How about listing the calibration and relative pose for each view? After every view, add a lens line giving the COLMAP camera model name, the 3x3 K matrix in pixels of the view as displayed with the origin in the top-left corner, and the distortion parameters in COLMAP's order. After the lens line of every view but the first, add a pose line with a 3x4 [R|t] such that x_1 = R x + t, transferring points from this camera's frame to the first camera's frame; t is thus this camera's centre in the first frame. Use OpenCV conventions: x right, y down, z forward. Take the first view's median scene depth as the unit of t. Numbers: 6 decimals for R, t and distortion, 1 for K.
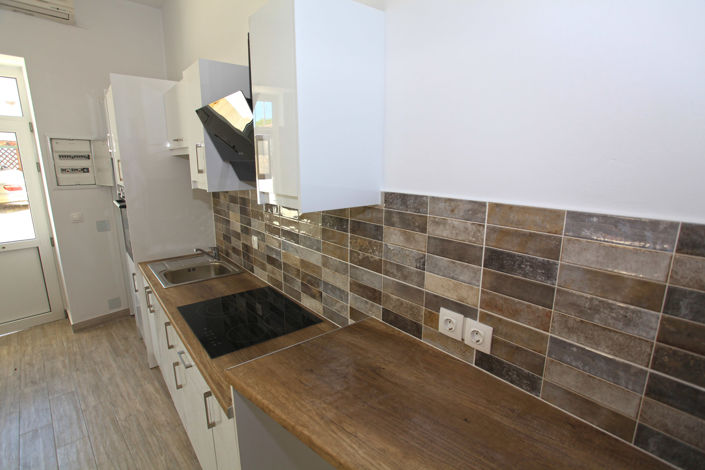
lens RADIAL K [[343.0, 0, 351.7], [0, 343.0, 236.7], [0, 0, 1]] dist [-0.022338, 0.001316]
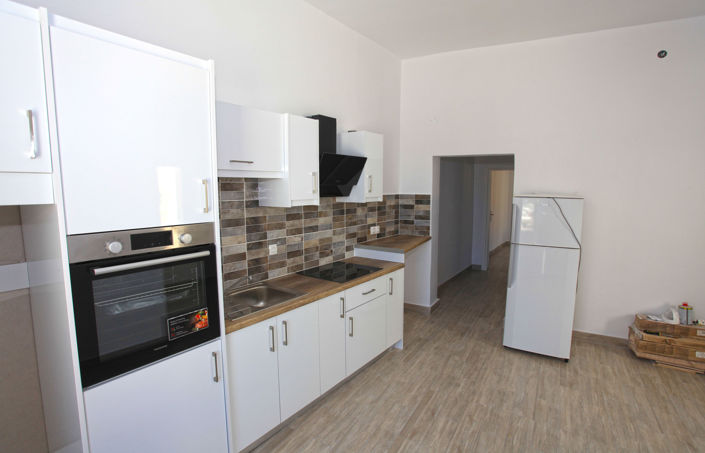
lens RADIAL K [[354.0, 0, 351.6], [0, 354.0, 228.5], [0, 0, 1]] dist [0.002590, 0.000441]
pose [[-0.233635, -0.117132, 0.965244, -2.199029], [0.215431, 0.961809, 0.168859, -0.296535], [-0.948158, 0.247394, -0.199478, 1.328680]]
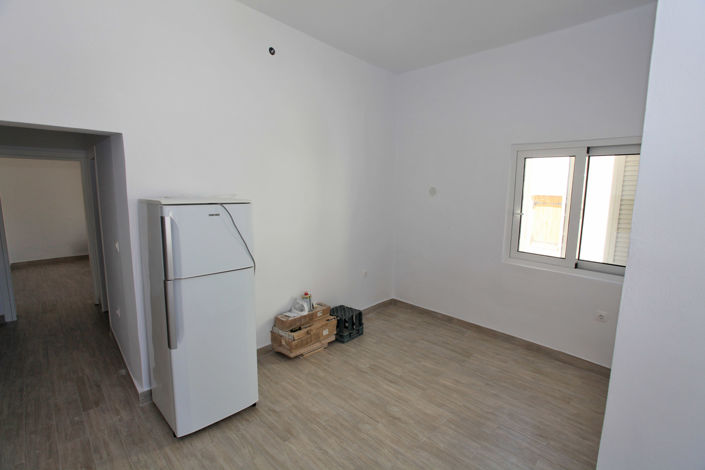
lens RADIAL K [[343.0, 0, 354.3], [0, 343.0, 235.6], [0, 0, 1]] dist [-0.022338, 0.001316]
pose [[-0.999687, -0.024966, -0.001559, -1.735124], [-0.023847, 0.932334, 0.360811, -0.285245], [-0.007554, 0.360736, -0.932638, 1.248568]]
